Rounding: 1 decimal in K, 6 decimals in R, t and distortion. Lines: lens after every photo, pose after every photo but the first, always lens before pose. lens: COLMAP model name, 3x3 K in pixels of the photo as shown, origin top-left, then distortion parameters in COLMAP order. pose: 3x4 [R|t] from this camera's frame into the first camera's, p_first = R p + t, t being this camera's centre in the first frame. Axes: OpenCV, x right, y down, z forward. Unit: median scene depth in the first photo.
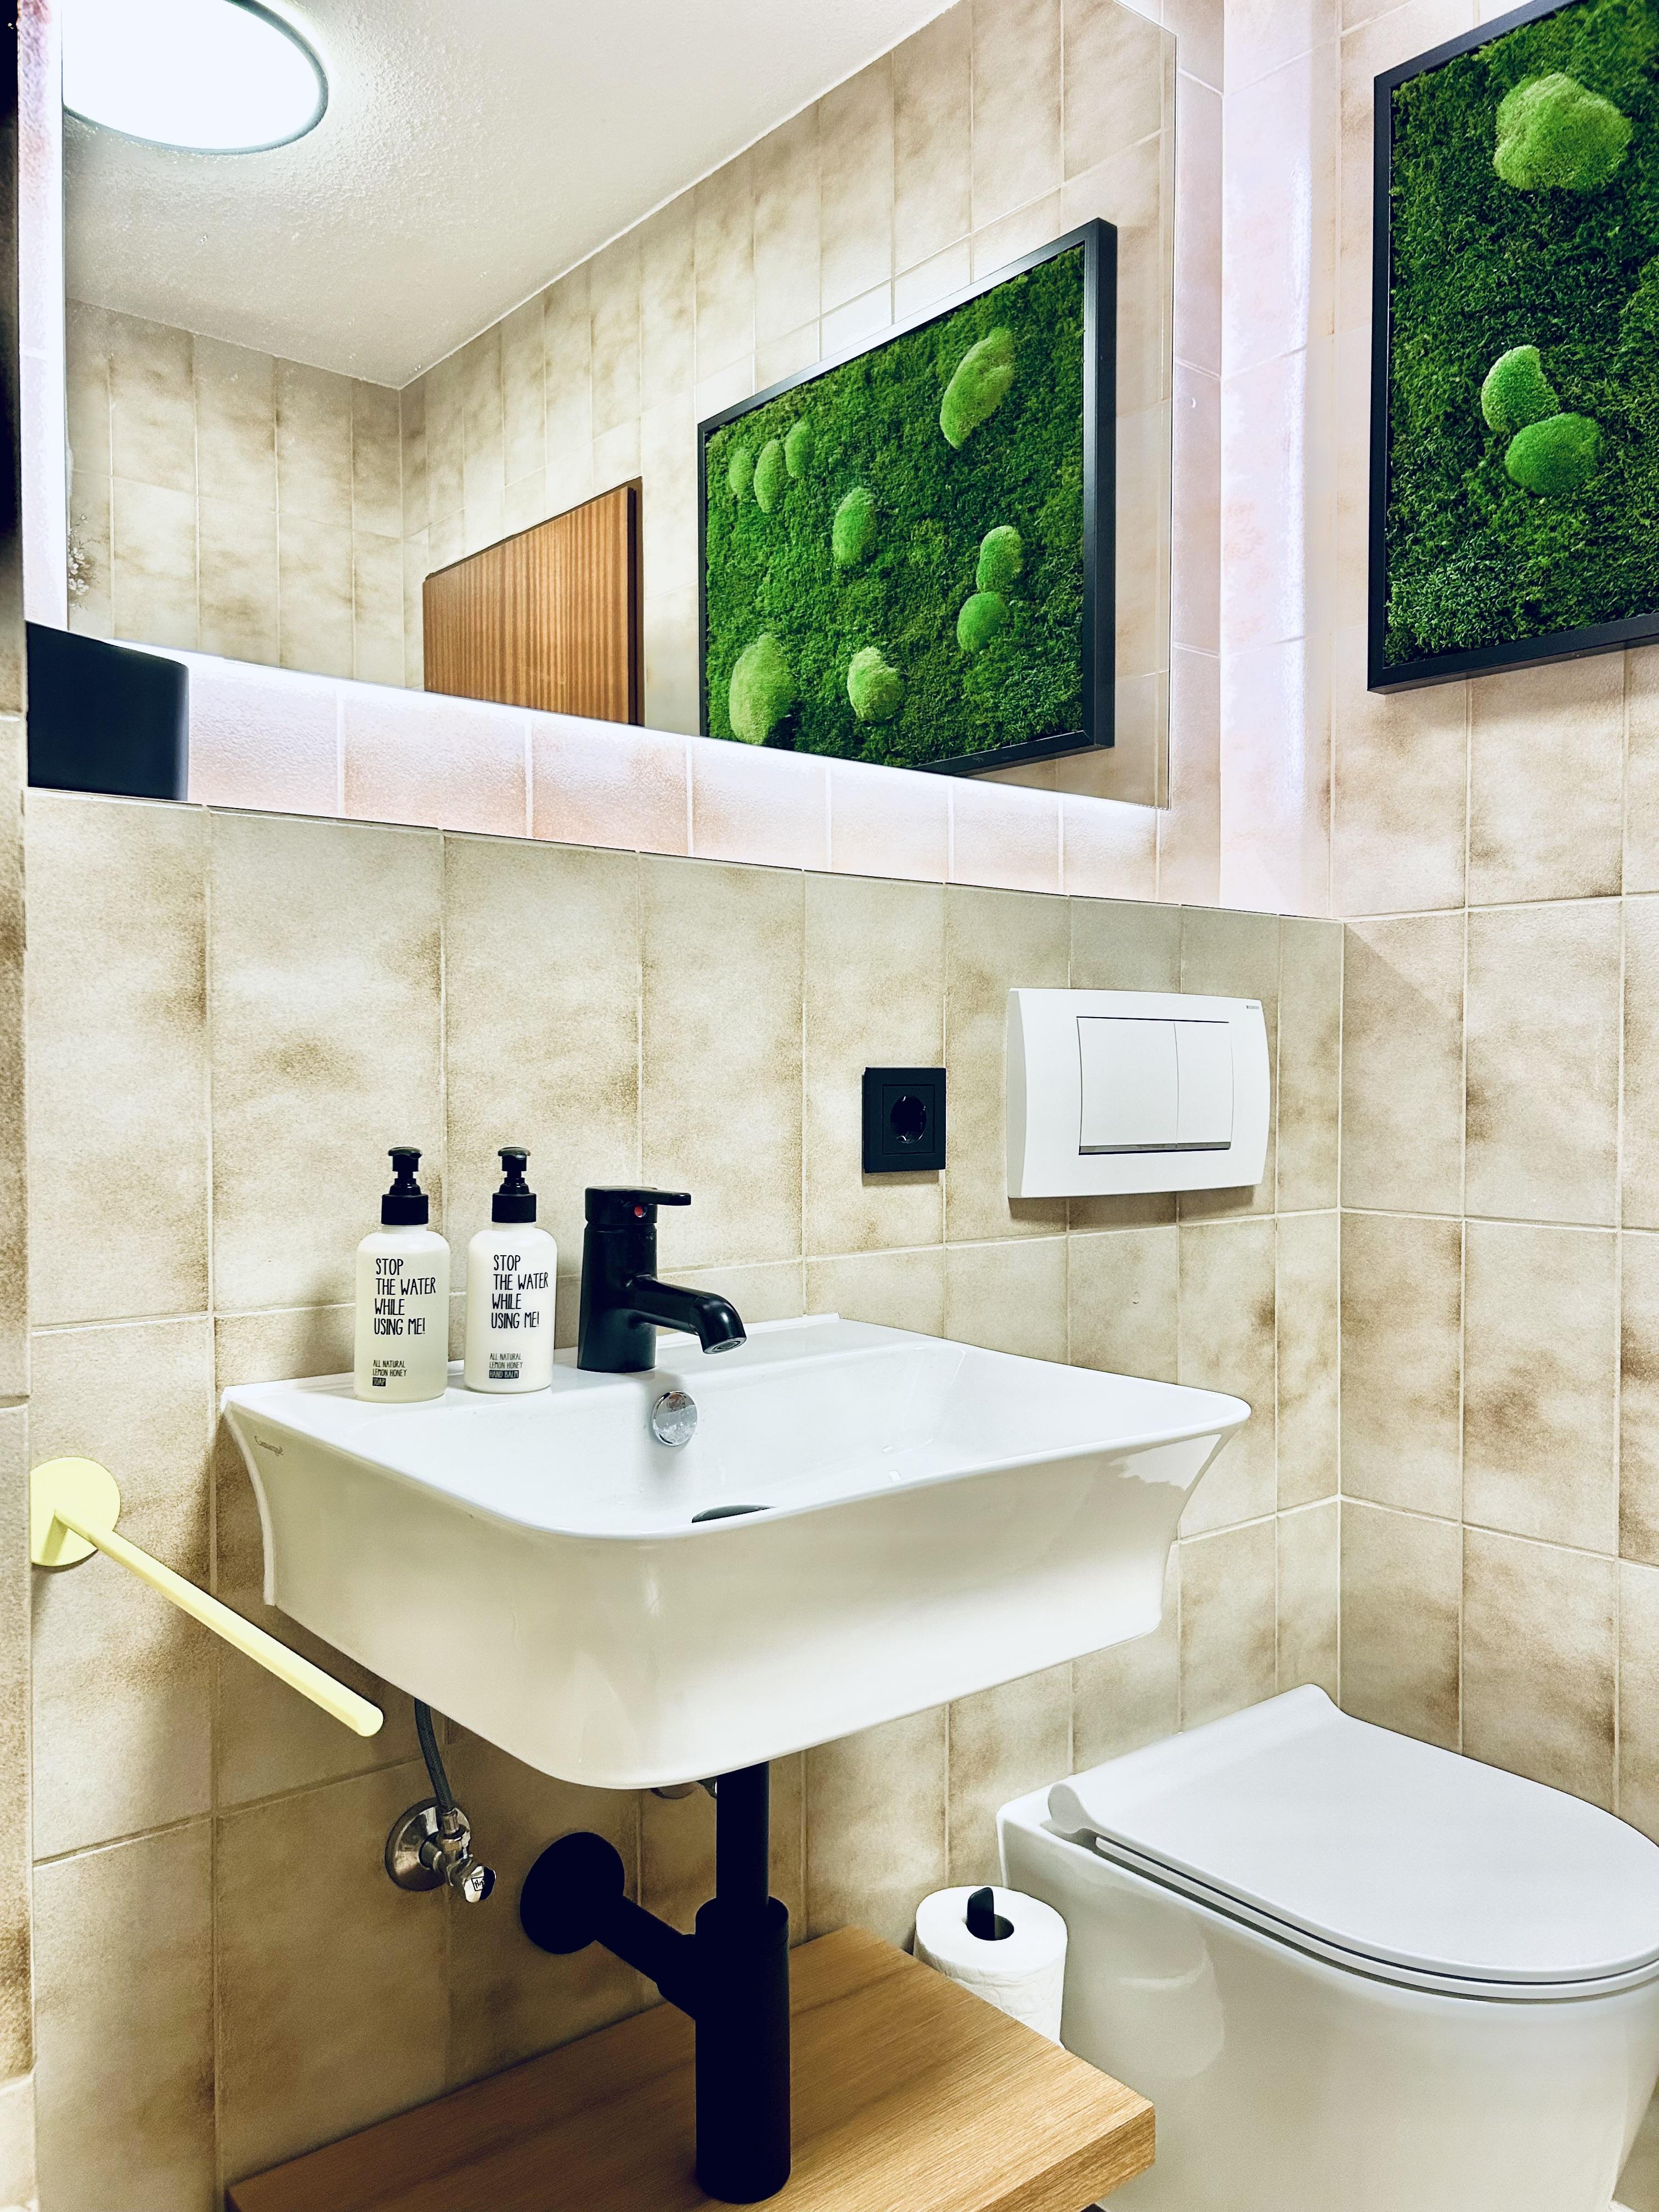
lens RADIAL K [[1690.5, 0, 842.7], [0, 1690.5, 1115.7], [0, 0, 1]] dist [0.030917, -0.047167]
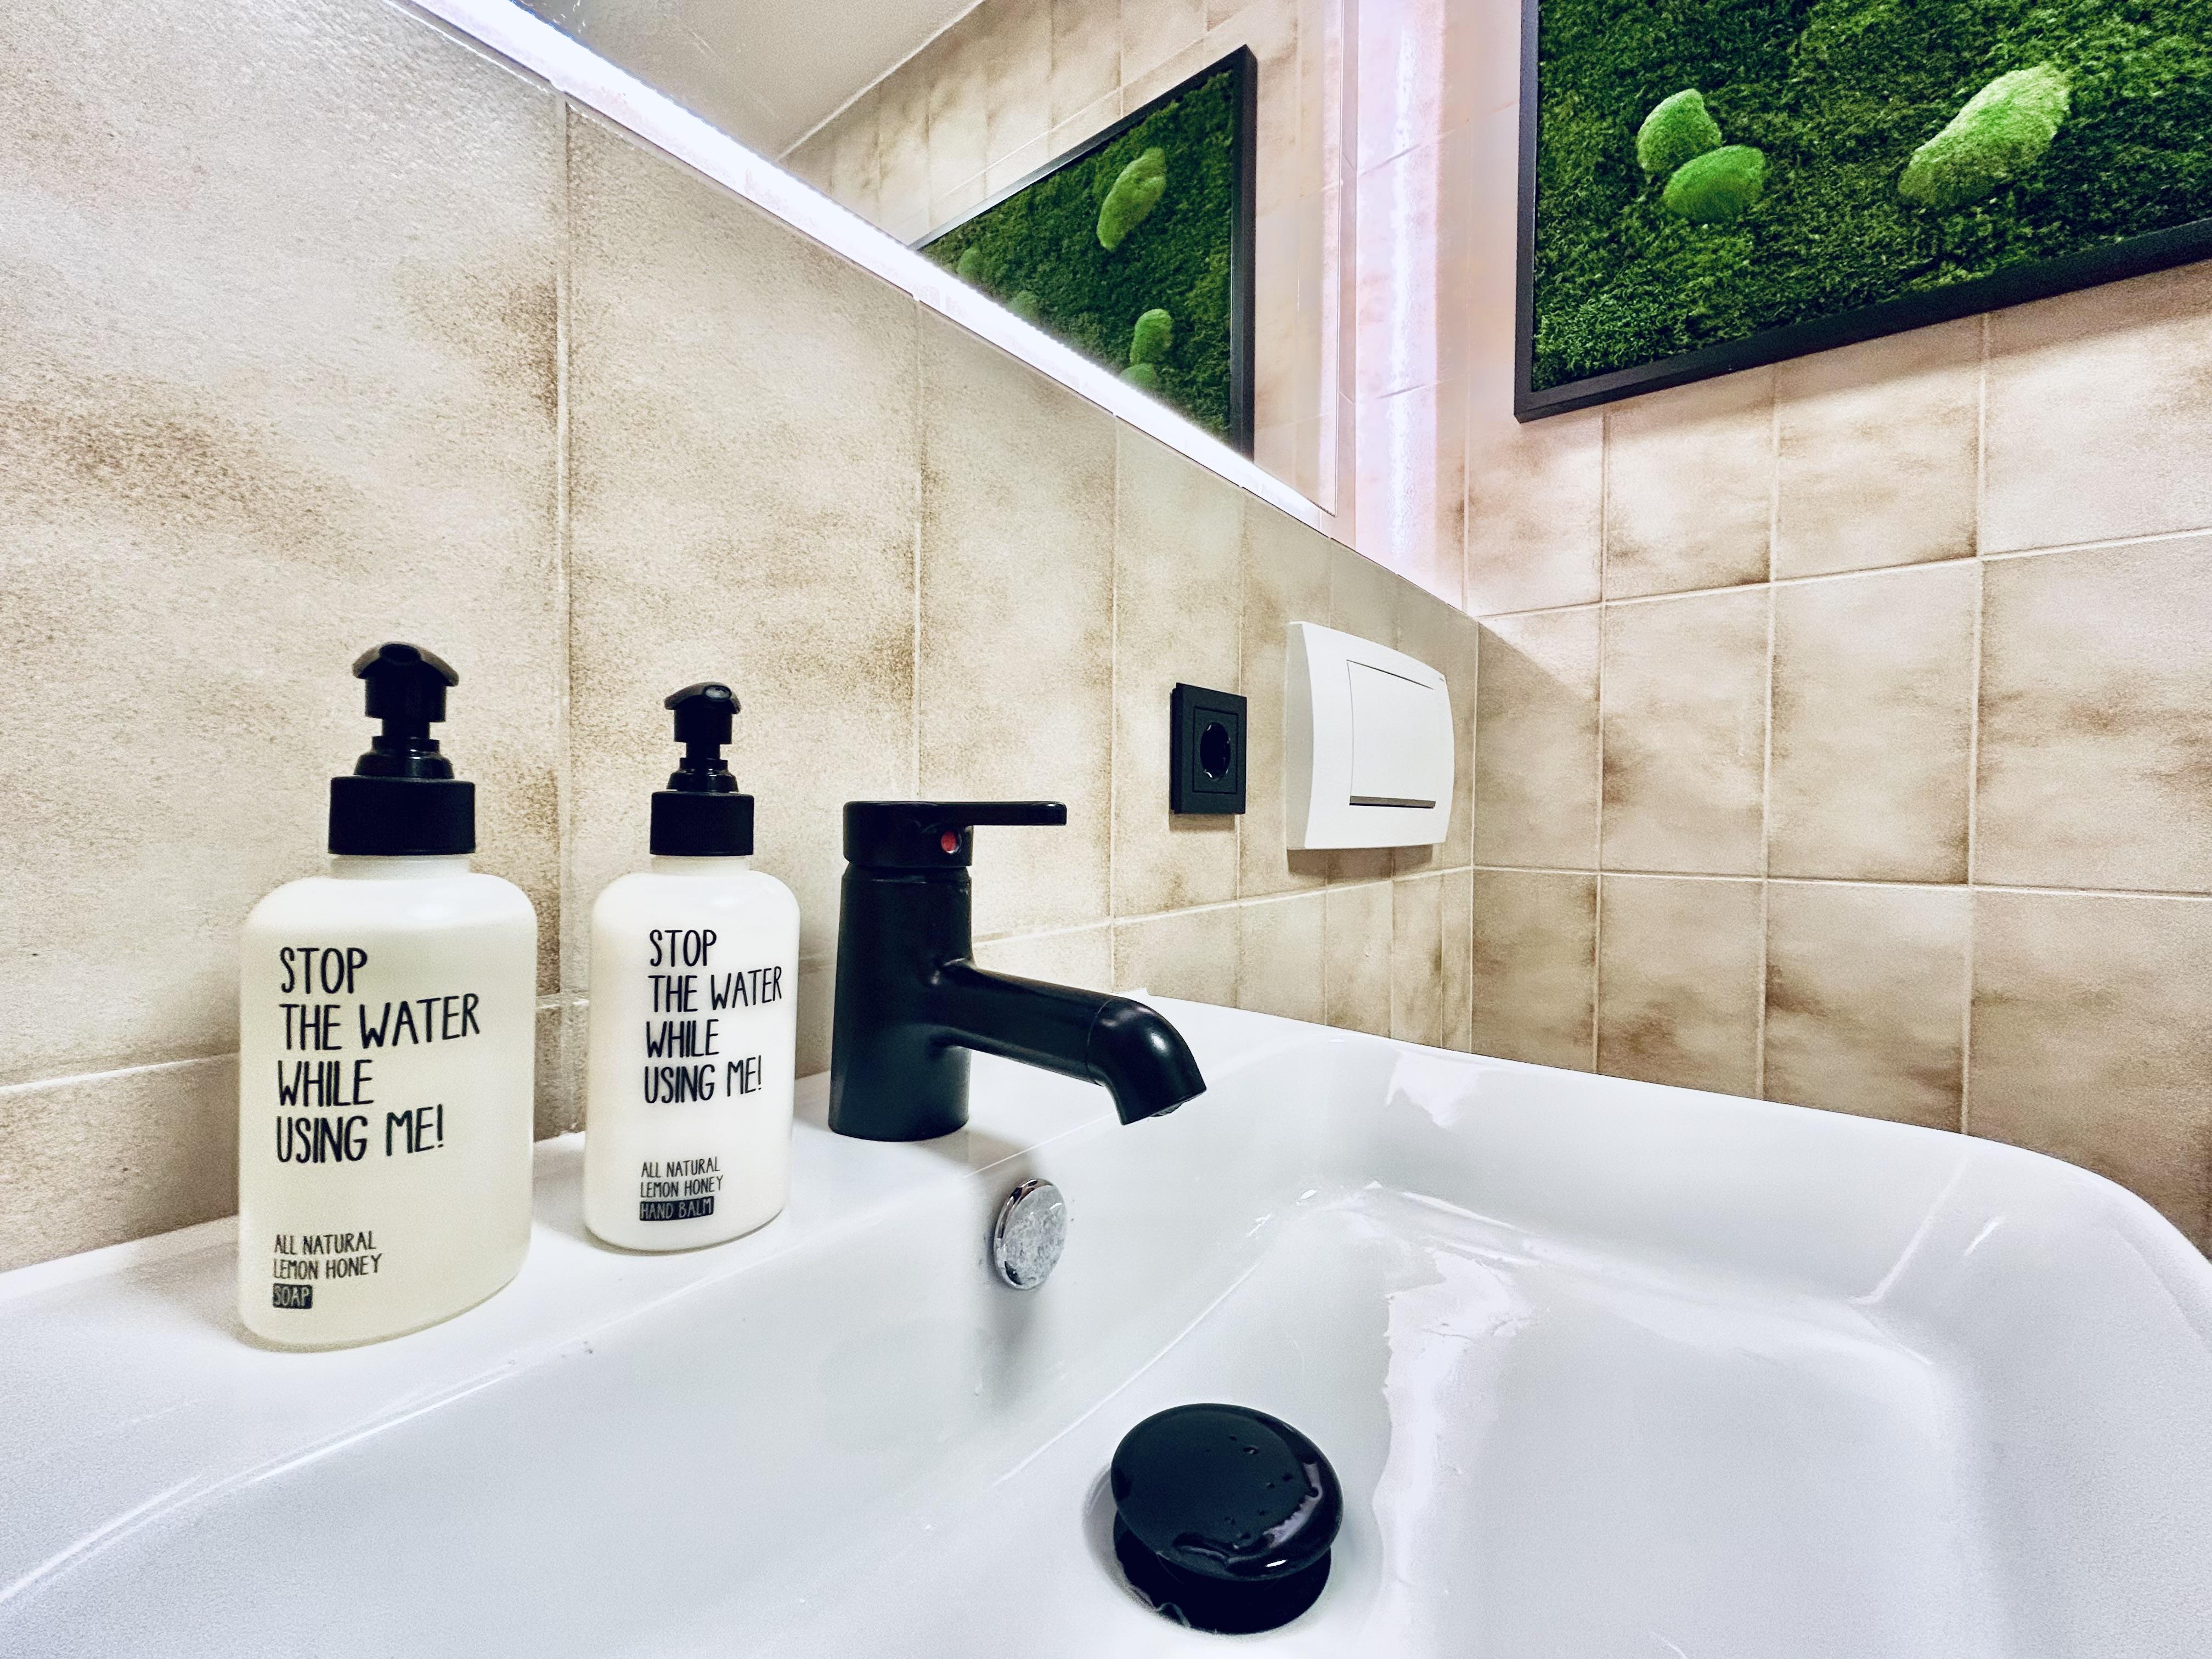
lens RADIAL K [[895.2, 0, 1098.7], [0, 895.2, 833.9], [0, 0, 1]] dist [-0.016386, 0.002050]
pose [[0.979796, 0.000049, 0.200002, -0.095454], [0.001055, 0.999985, -0.005415, 0.040516], [-0.199999, 0.005516, 0.979781, 0.514642]]
